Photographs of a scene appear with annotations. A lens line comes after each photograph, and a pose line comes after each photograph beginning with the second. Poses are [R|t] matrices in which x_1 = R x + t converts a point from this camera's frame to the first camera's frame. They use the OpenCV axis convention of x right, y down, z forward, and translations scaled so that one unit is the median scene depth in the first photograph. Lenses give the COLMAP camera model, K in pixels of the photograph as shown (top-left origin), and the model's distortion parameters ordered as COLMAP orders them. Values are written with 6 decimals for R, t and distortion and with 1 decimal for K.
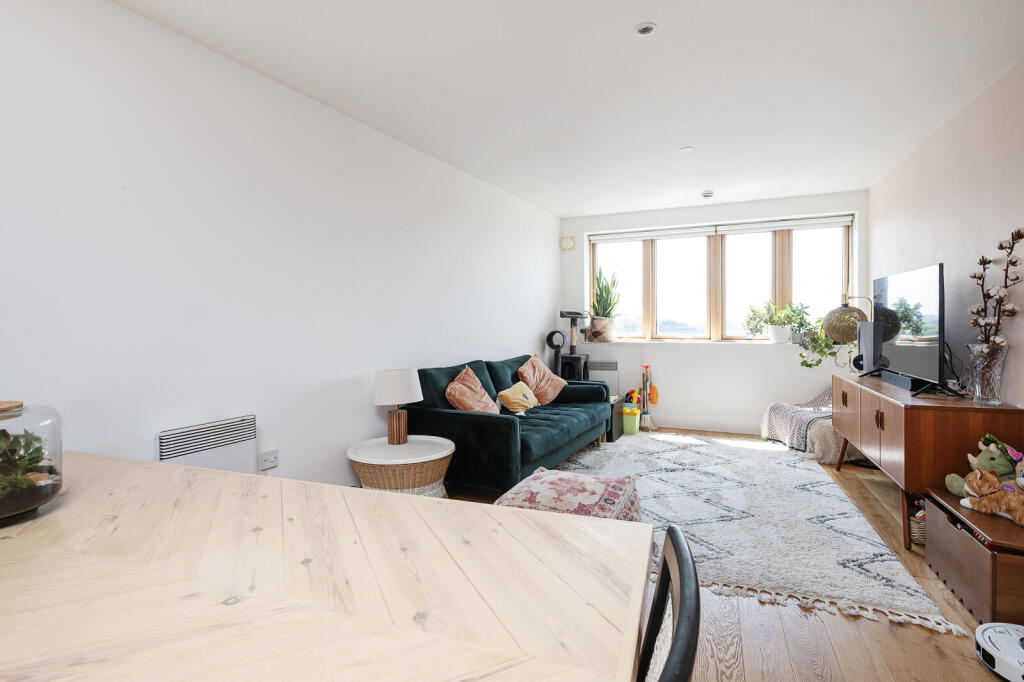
lens RADIAL K [[439.7, 0, 514.8], [0, 439.7, 331.9], [0, 0, 1]] dist [-0.000702, -0.000202]
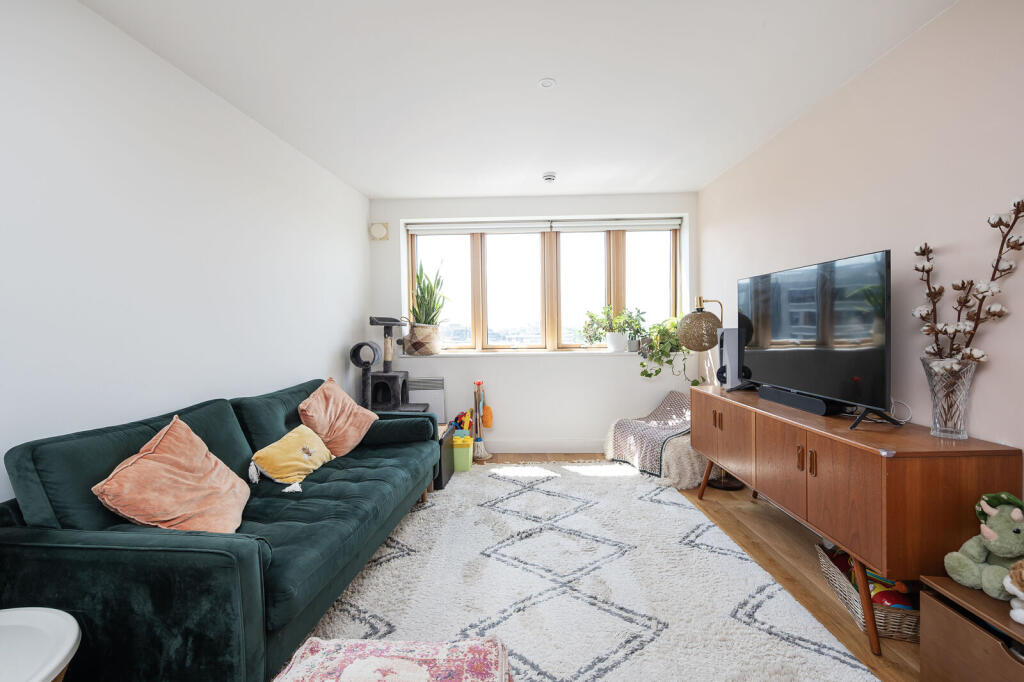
lens RADIAL K [[439.7, 0, 514.8], [0, 439.7, 331.9], [0, 0, 1]] dist [-0.000702, -0.000202]
pose [[0.918771, -0.011805, 0.394614, 0.040772], [0.018121, 0.999760, -0.012283, -0.008431], [-0.394375, 0.018436, 0.918765, 0.241317]]
